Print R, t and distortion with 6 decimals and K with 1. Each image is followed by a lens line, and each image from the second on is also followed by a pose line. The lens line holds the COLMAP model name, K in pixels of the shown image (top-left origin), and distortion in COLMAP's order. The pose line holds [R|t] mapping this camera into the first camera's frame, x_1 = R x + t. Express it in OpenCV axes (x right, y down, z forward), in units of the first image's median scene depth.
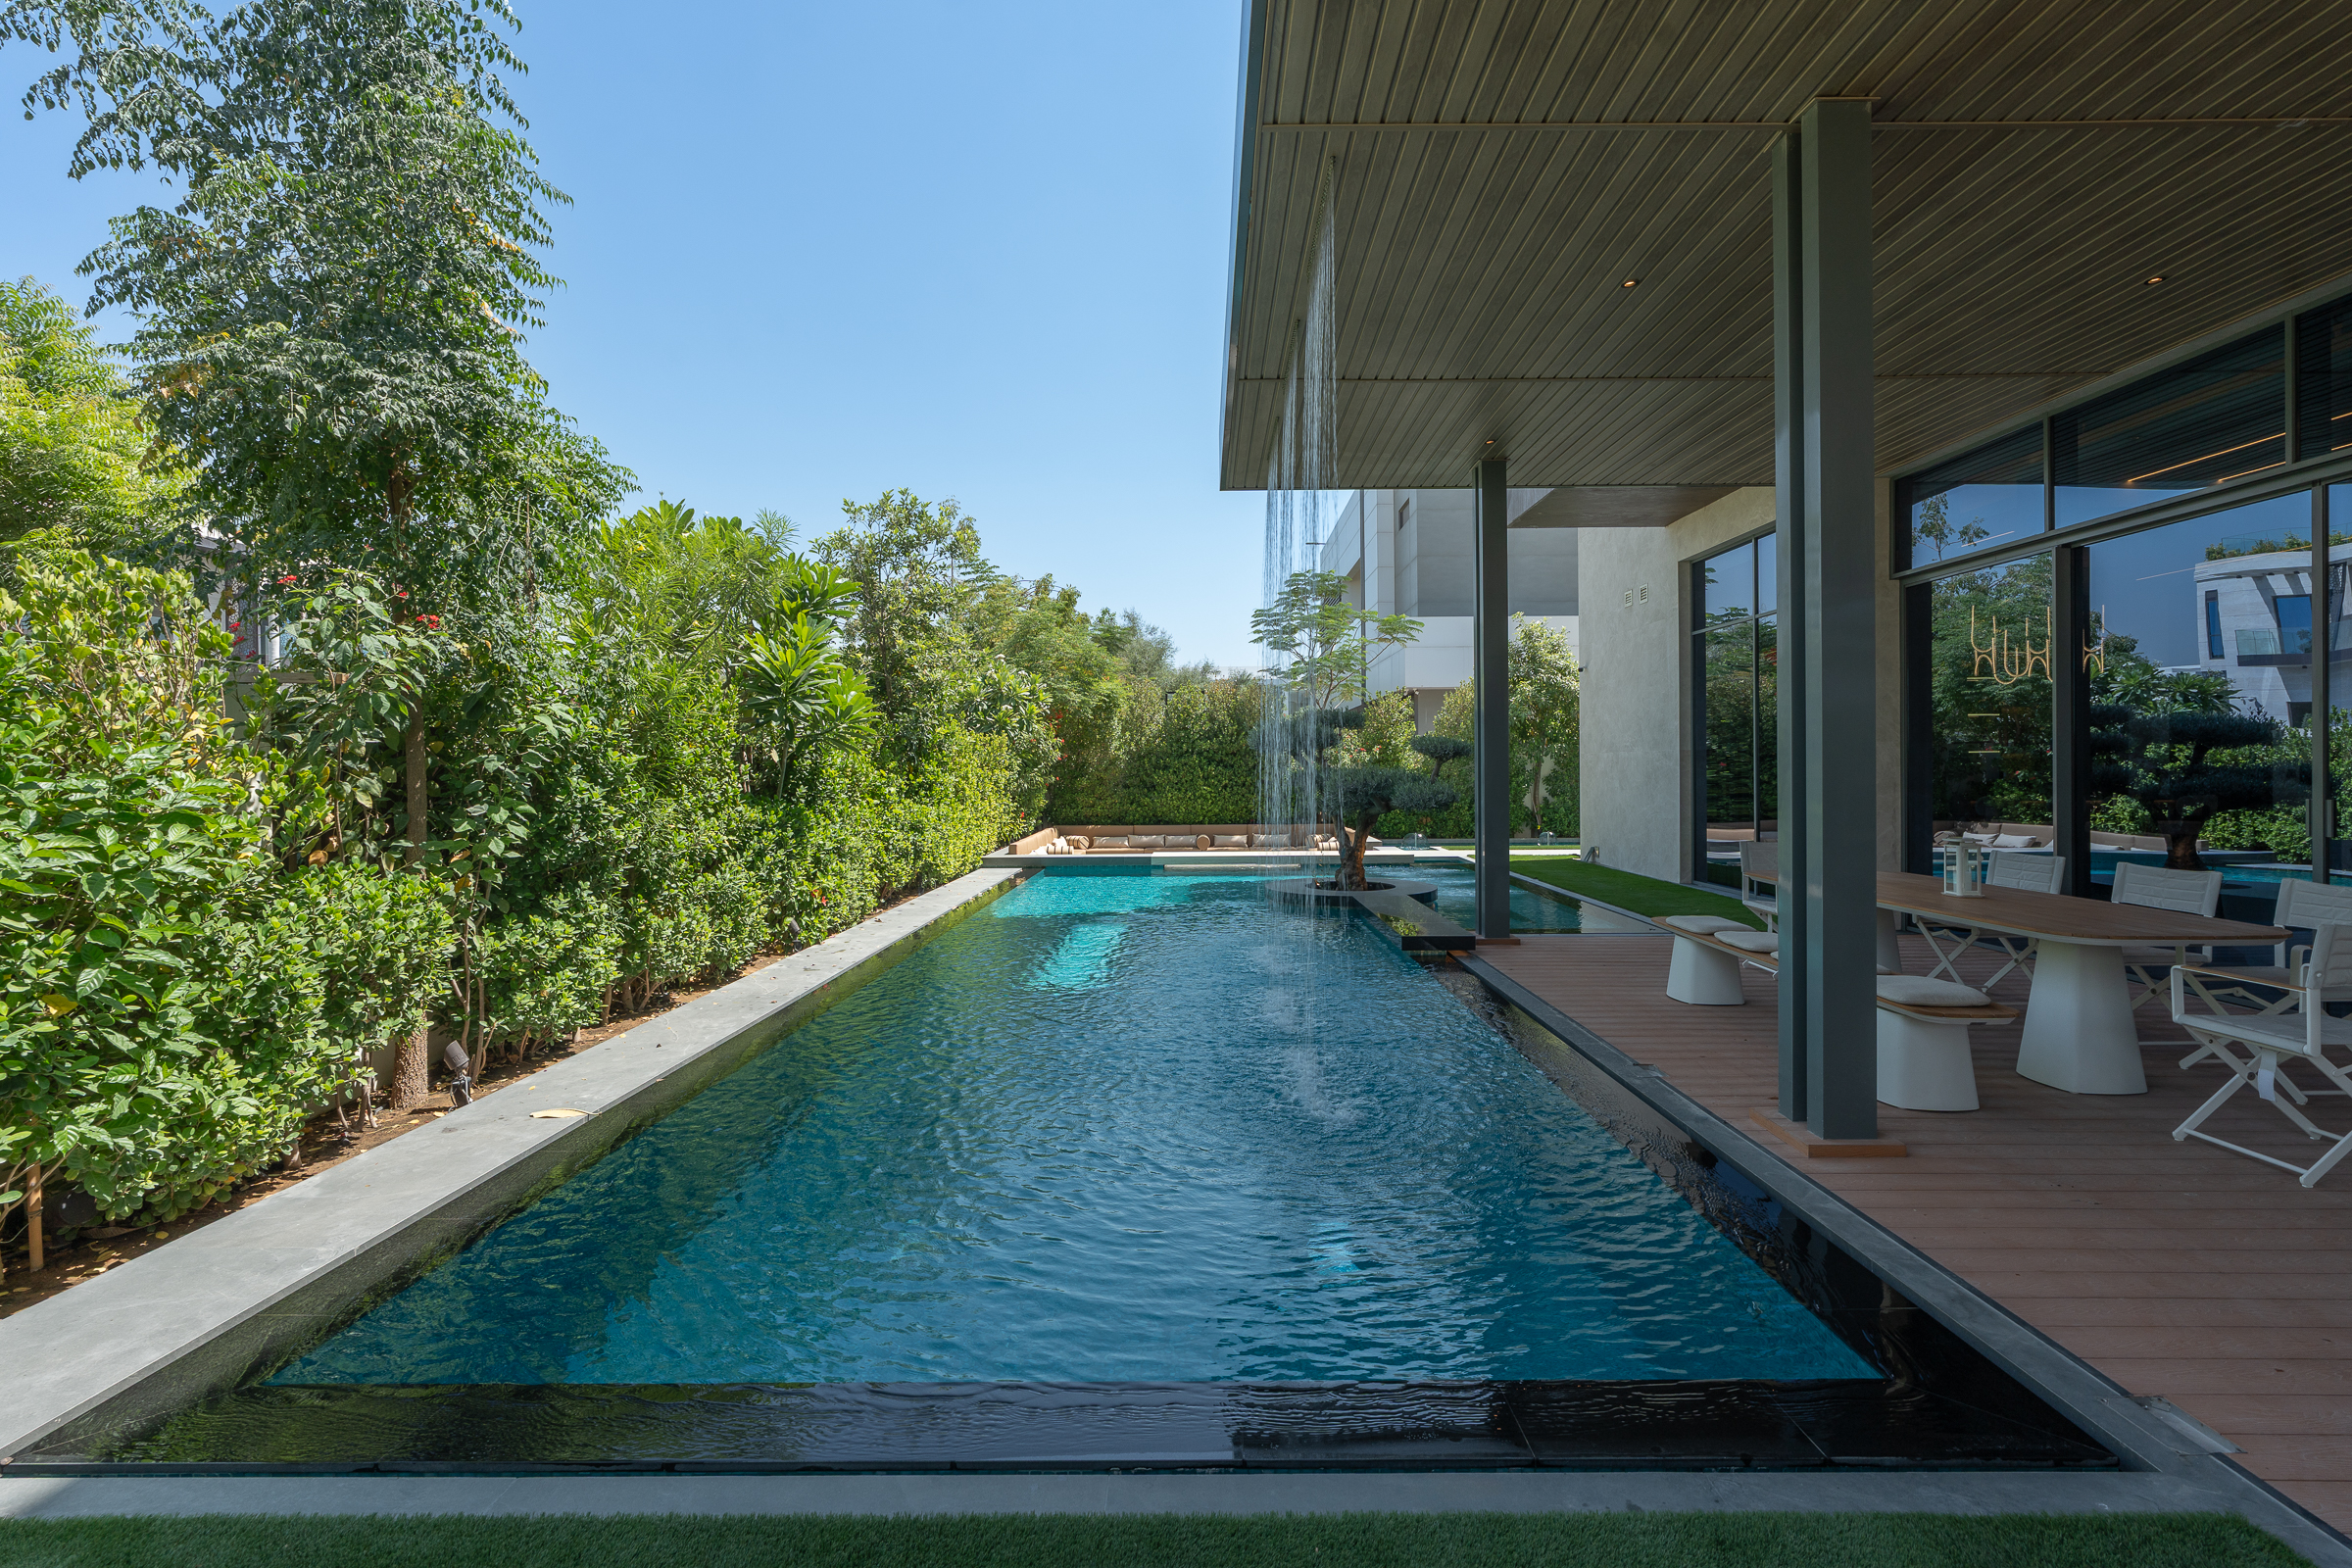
lens RADIAL K [[1075.5, 0, 1169.6], [0, 1075.5, 787.0], [0, 0, 1]] dist [-0.004471, 0.001803]
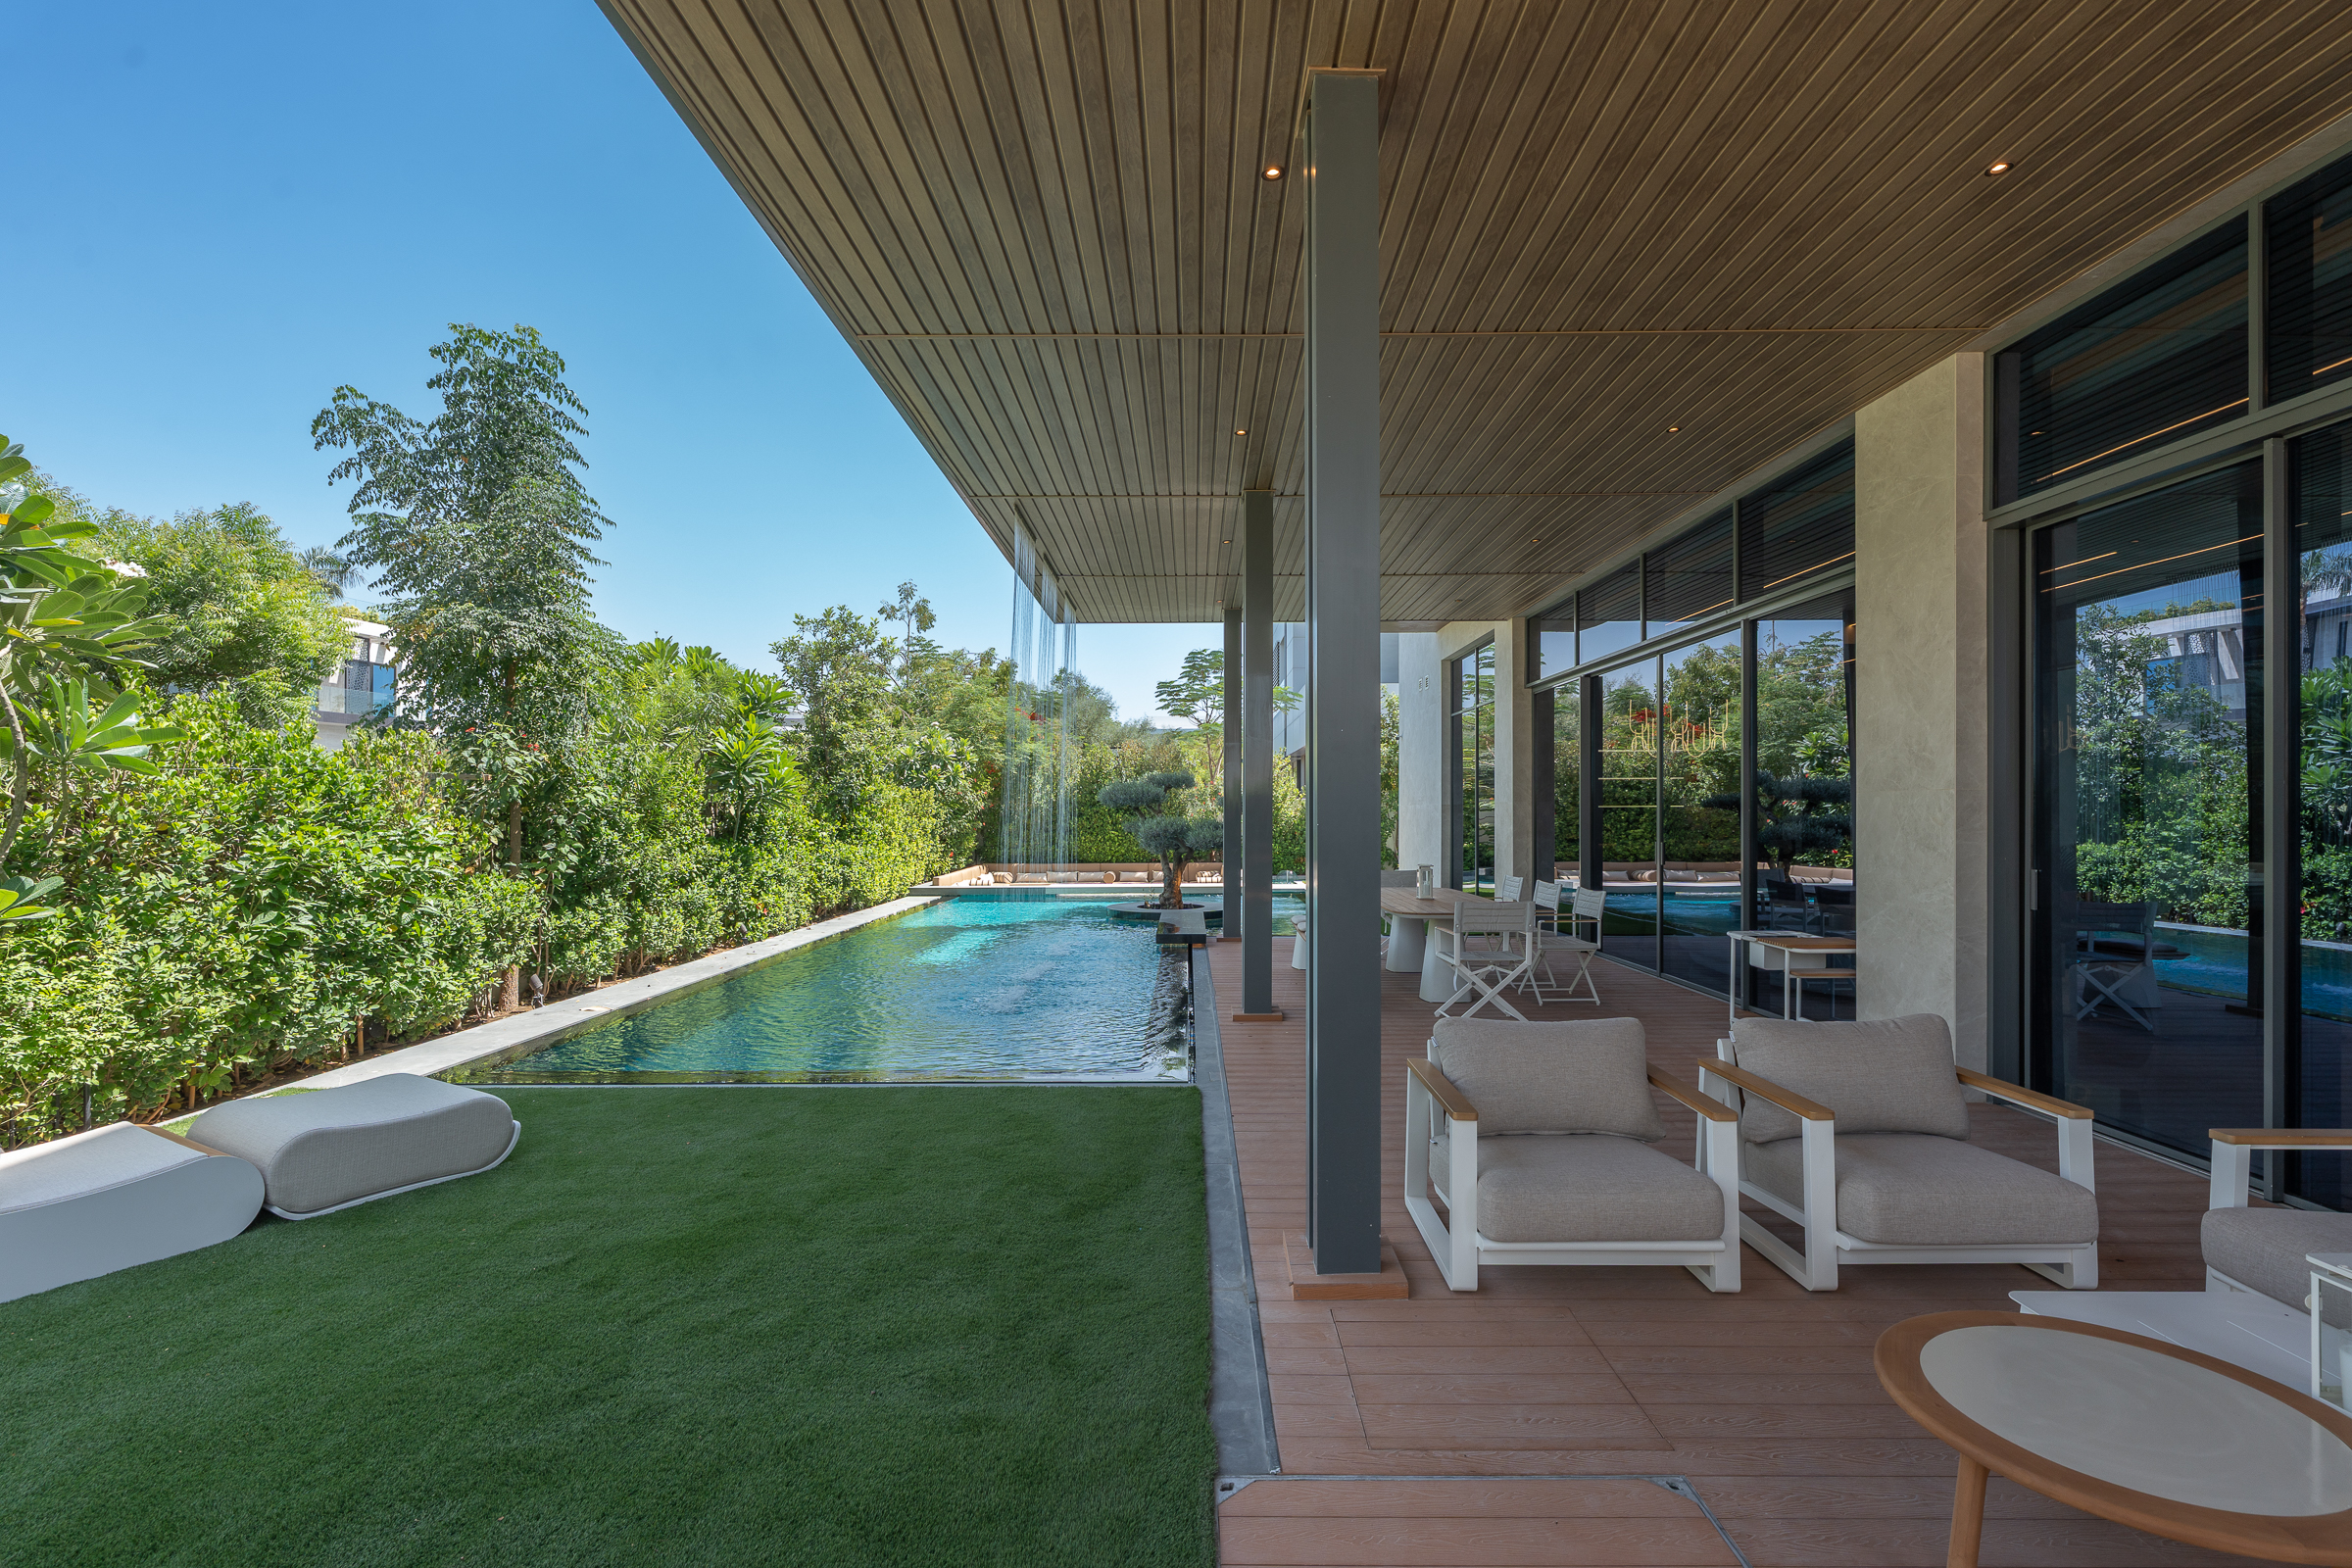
lens RADIAL K [[1075.5, 0, 1194.2], [0, 1075.5, 785.1], [0, 0, 1]] dist [-0.004471, 0.001803]
pose [[0.999582, 0.002510, 0.028802, 0.220989], [-0.001304, 0.999126, -0.041791, -0.003815], [-0.028882, 0.041736, 0.998711, -0.482668]]
